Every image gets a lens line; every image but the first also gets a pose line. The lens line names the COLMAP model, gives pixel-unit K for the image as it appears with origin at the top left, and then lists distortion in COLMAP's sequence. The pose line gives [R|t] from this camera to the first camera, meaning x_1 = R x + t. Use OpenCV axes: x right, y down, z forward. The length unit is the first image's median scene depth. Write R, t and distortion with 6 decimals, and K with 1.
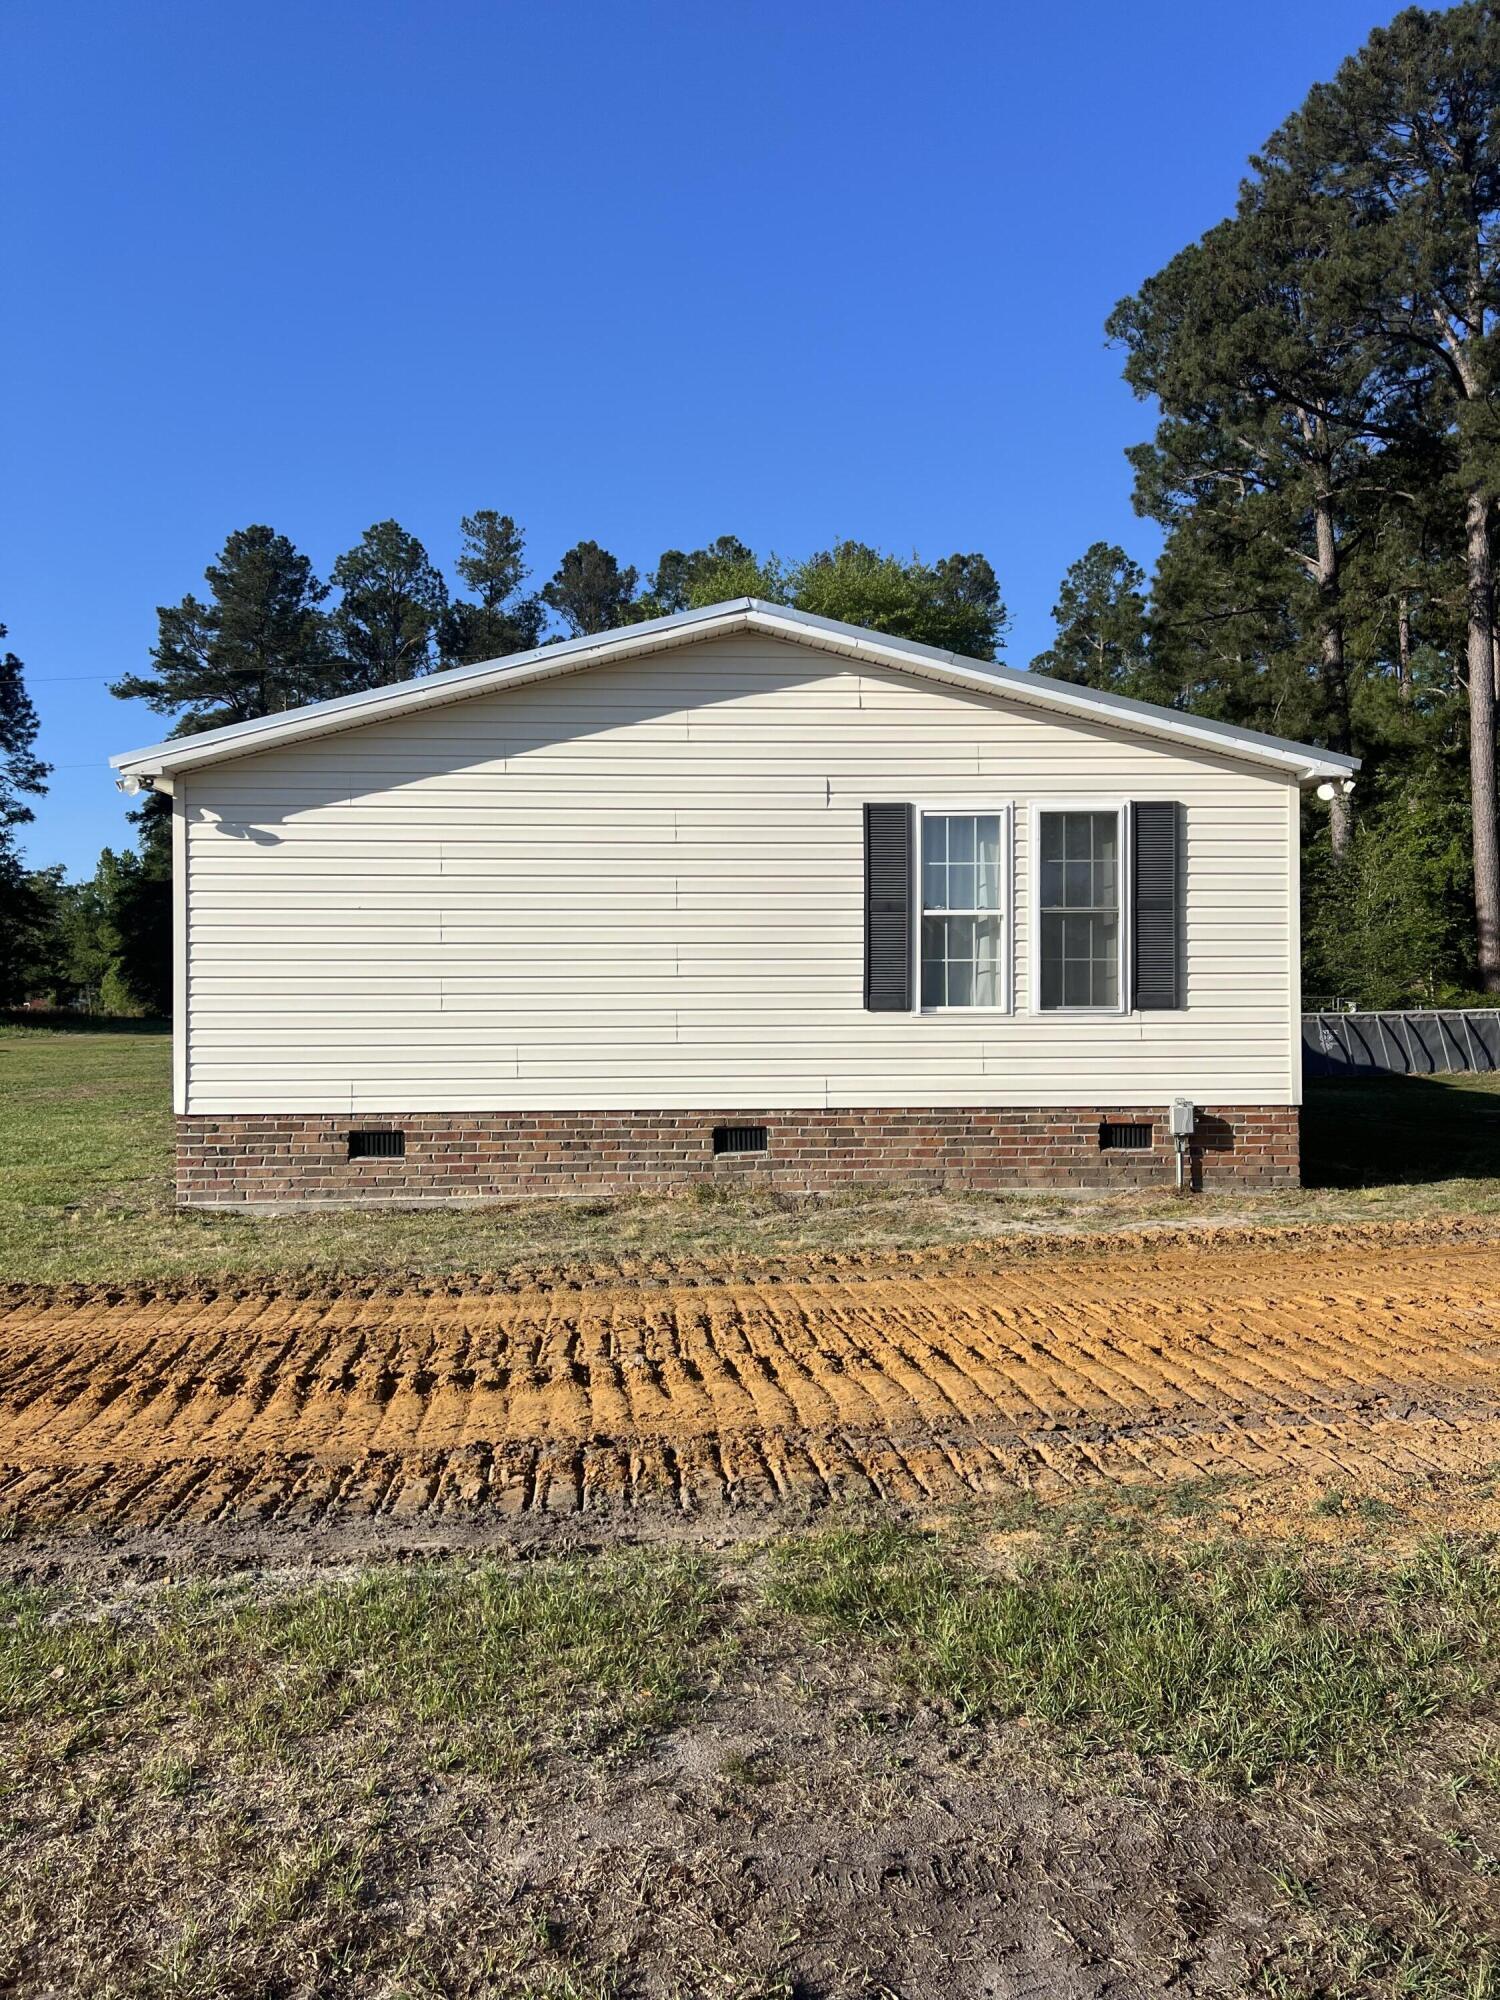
lens RADIAL K [[1511.9, 0, 750.0], [0, 1511.9, 1000.0], [0, 0, 1]] dist [0.104537, -0.138751]
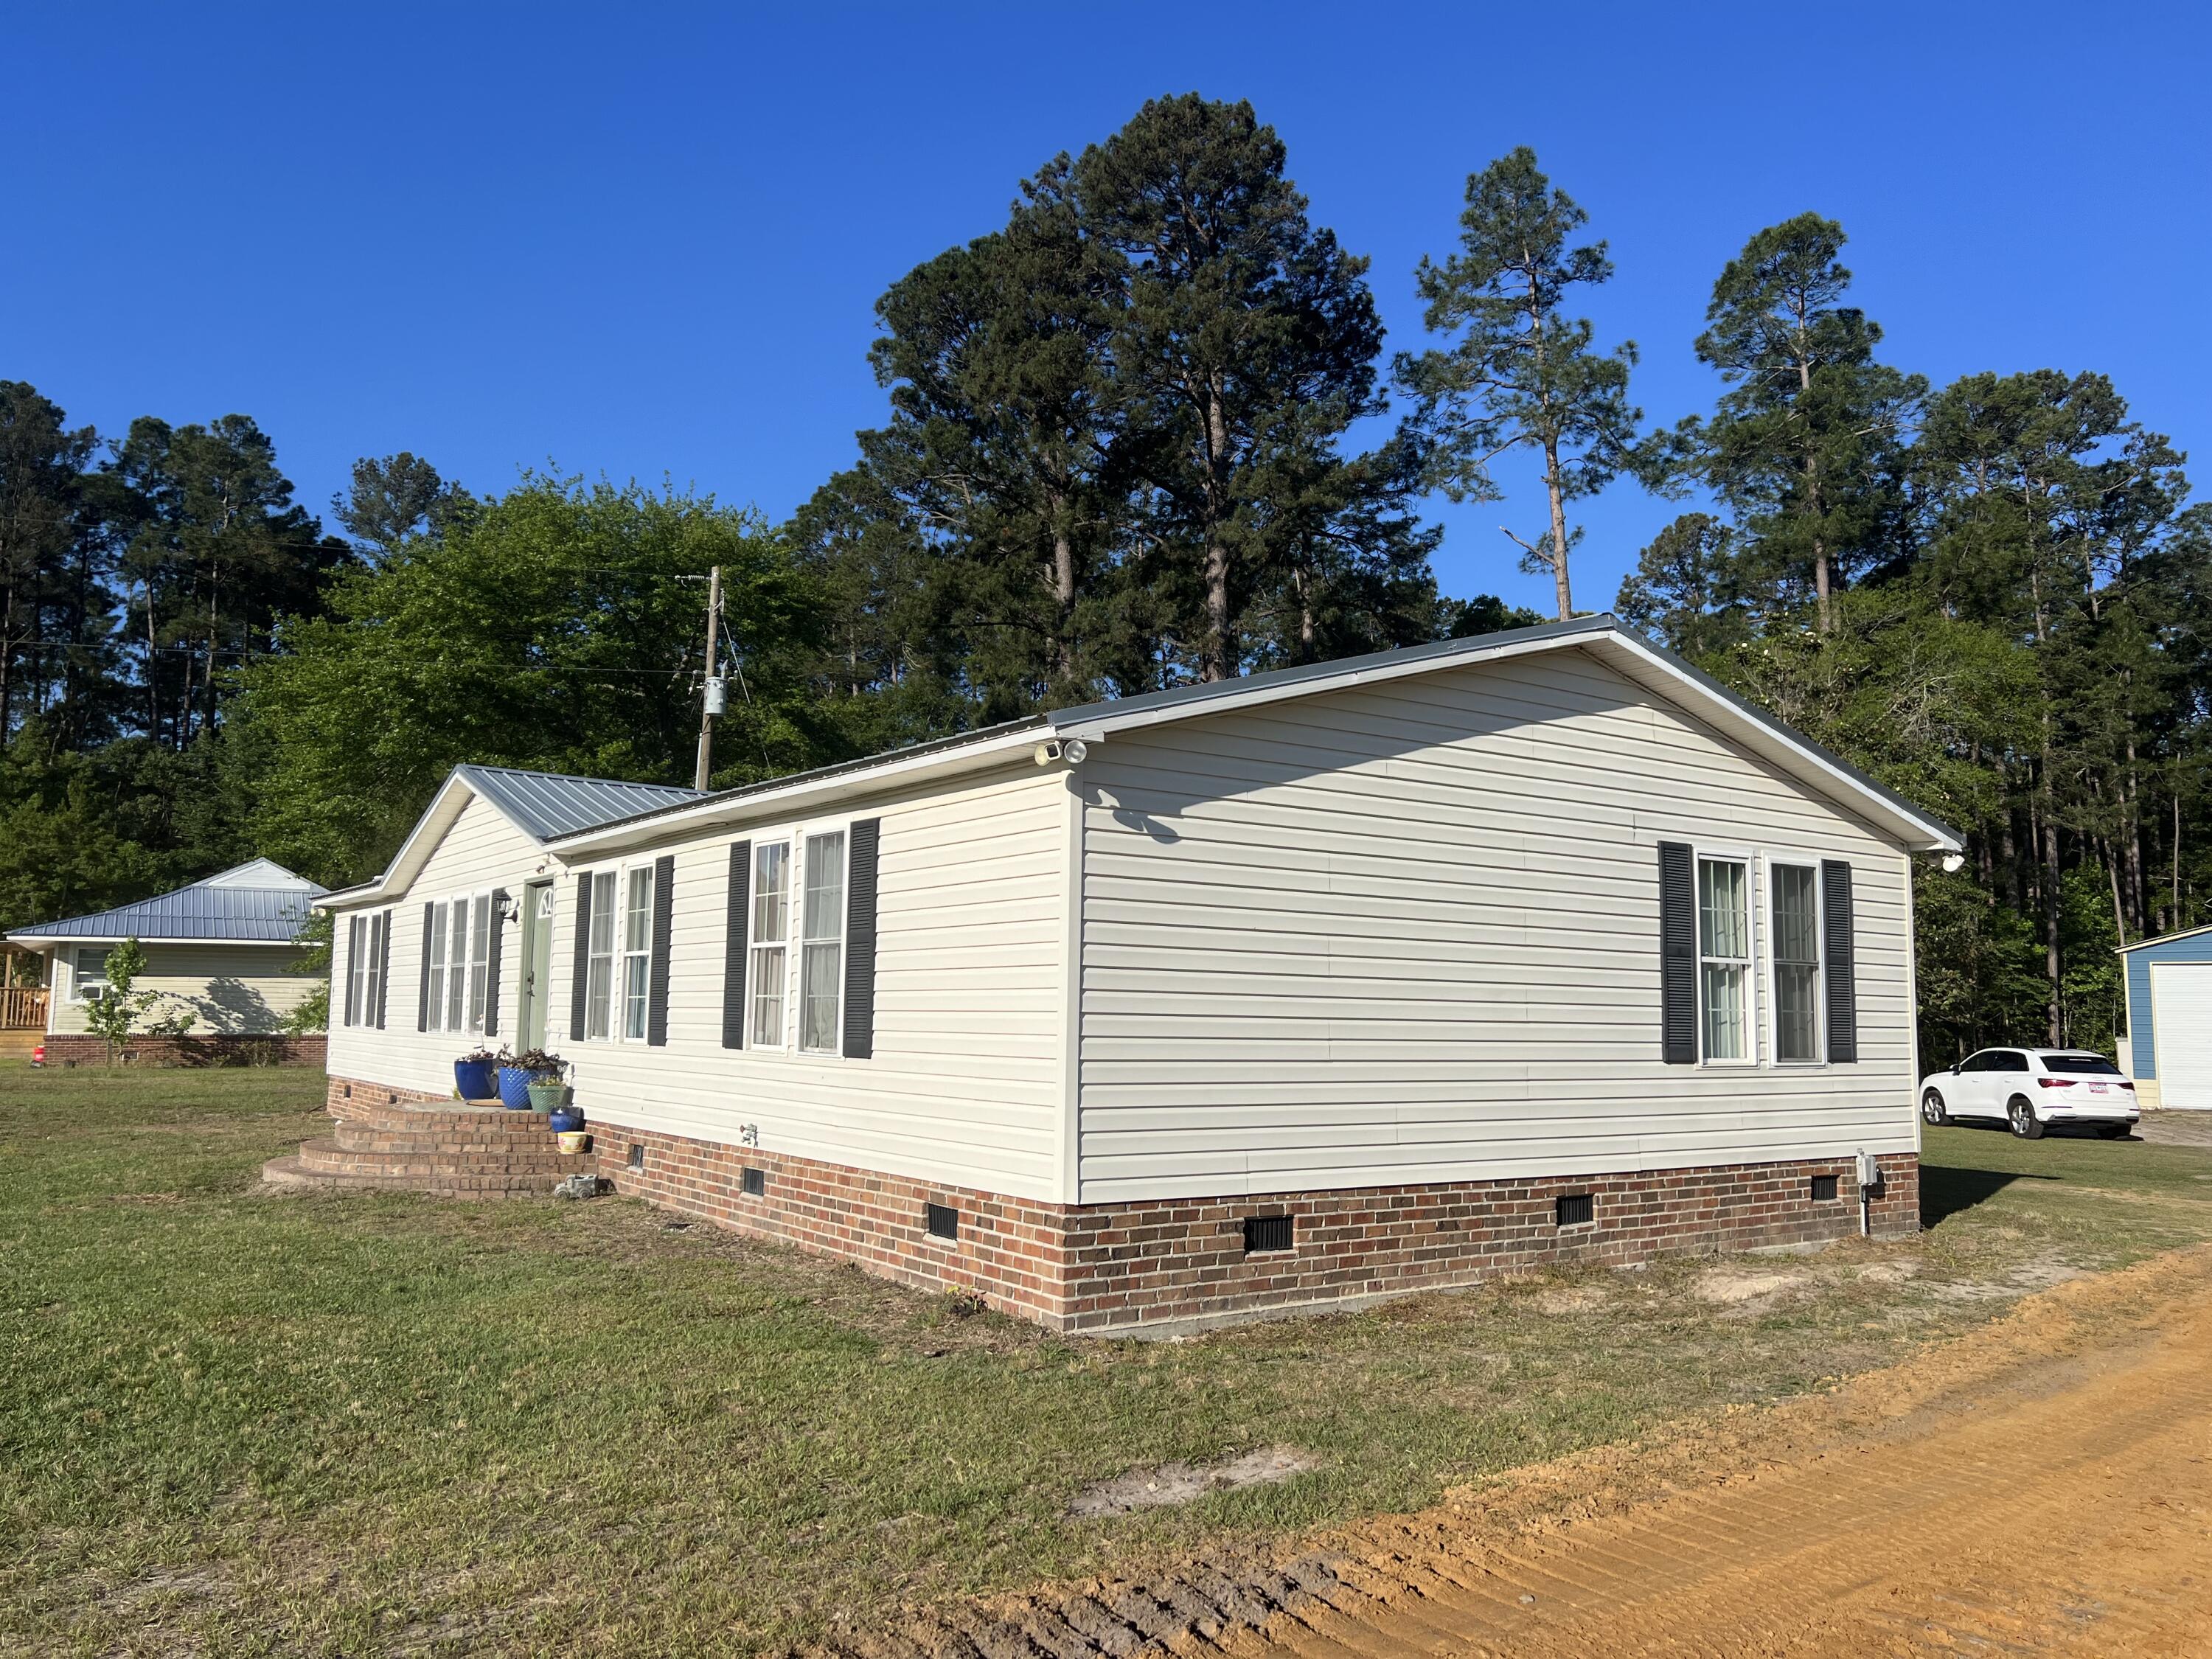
lens RADIAL K [[1672.2, 0, 1106.0], [0, 1672.2, 829.5], [0, 0, 1]] dist [0.104537, -0.138751]
pose [[0.840501, 0.075714, 0.536494, -0.781032], [-0.018761, 0.993661, -0.110841, -0.013619], [-0.541486, 0.083096, 0.836593, 0.303445]]
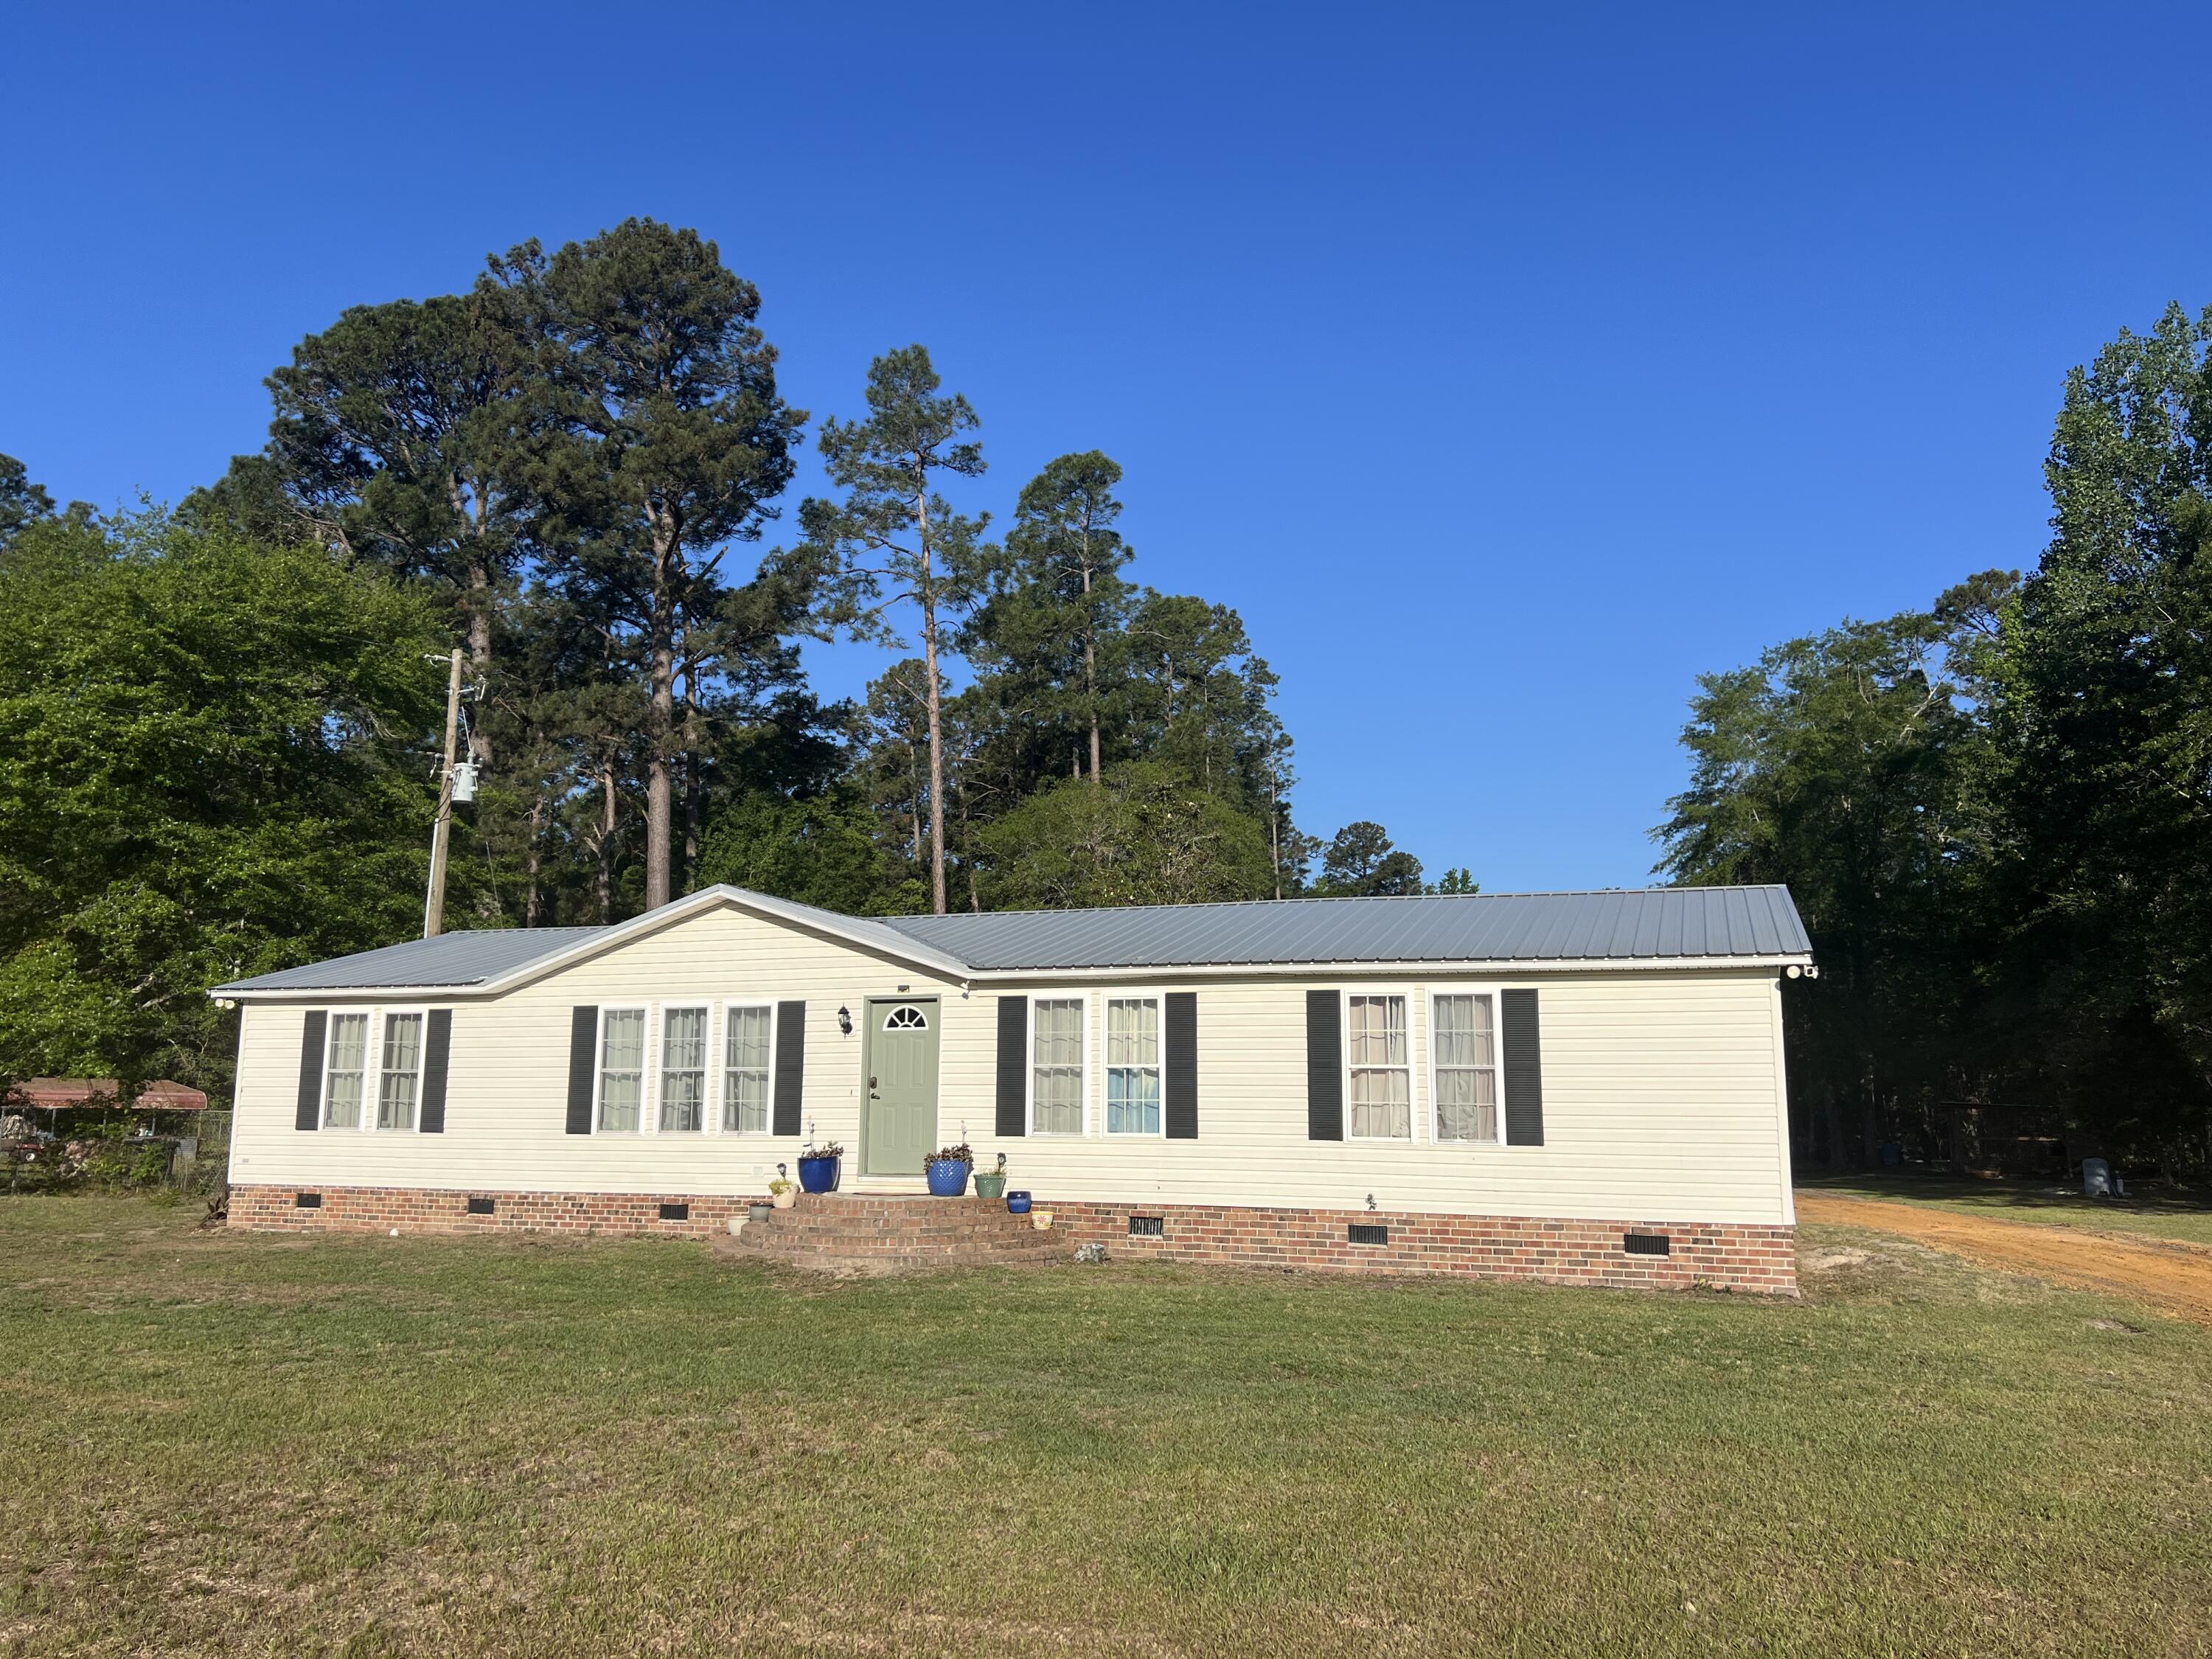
lens RADIAL K [[1663.8, 0, 1106.1], [0, 1663.8, 887.8], [0, 0, 1]] dist [0.011691, -0.001924]
pose [[0.372388, 0.125821, 0.919509, -1.879065], [-0.009102, 0.991215, -0.131947, -0.015763], [-0.928033, 0.040766, 0.370262, 0.987720]]
